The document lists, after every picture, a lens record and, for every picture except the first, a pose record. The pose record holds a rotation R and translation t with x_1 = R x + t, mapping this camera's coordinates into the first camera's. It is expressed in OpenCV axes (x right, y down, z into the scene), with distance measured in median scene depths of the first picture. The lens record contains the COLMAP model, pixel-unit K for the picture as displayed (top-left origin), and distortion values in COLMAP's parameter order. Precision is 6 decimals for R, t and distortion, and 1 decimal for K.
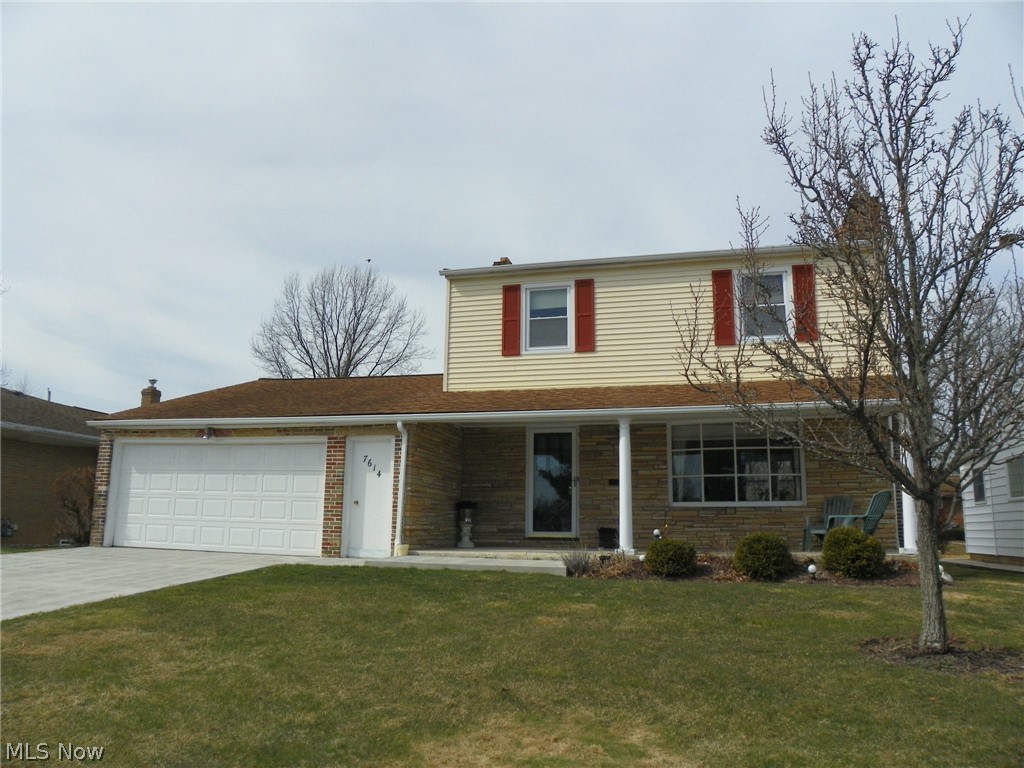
lens RADIAL K [[782.4, 0, 512.6], [0, 782.4, 385.2], [0, 0, 1]] dist [-0.137584, 0.046874]
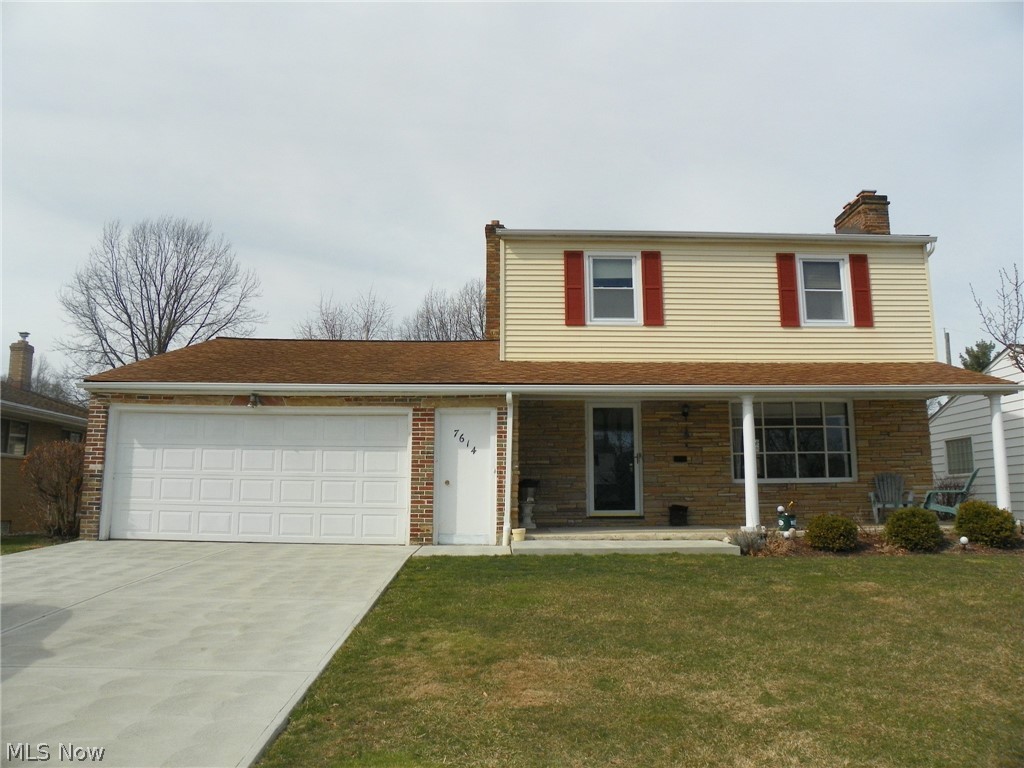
lens RADIAL K [[782.4, 0, 510.3], [0, 782.4, 379.8], [0, 0, 1]] dist [-0.137584, 0.046874]
pose [[0.959222, 0.030955, 0.280954, -0.354394], [-0.038762, 0.999000, 0.022273, 0.010276], [-0.279984, -0.032255, 0.959463, 0.117702]]
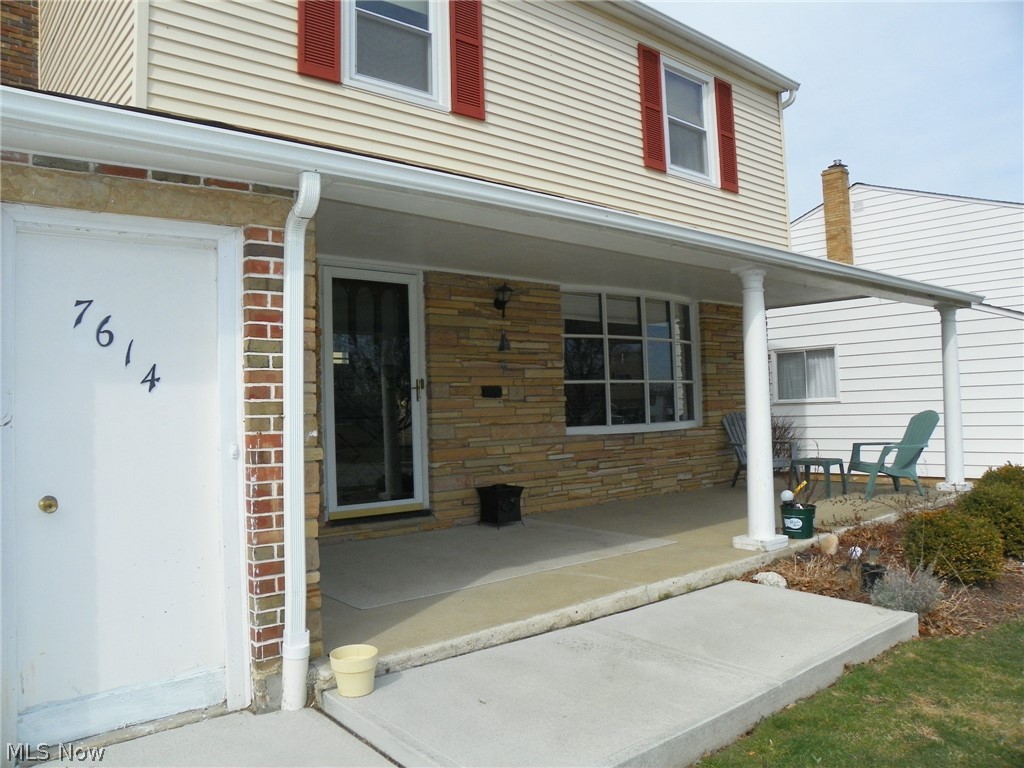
lens RADIAL K [[782.4, 0, 516.8], [0, 782.4, 377.8], [0, 0, 1]] dist [-0.137584, 0.046874]
pose [[0.548348, 0.003454, 0.836243, -0.282710], [-0.118954, 0.990145, 0.073911, 0.075777], [-0.827747, -0.140003, 0.543355, 0.710280]]
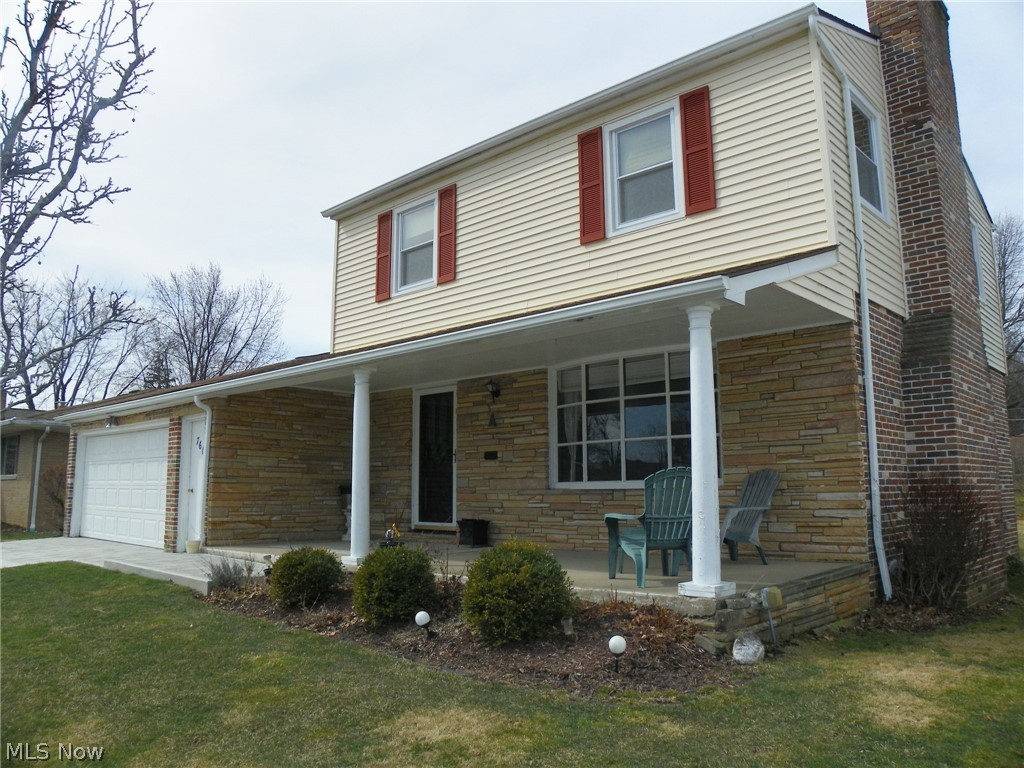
lens RADIAL K [[782.4, 0, 510.9], [0, 782.4, 378.9], [0, 0, 1]] dist [-0.137584, 0.046874]
pose [[0.887596, -0.084510, -0.452805, 0.482147], [0.100961, 0.994815, 0.012237, 0.046285], [0.449423, -0.056577, 0.891526, 0.363389]]
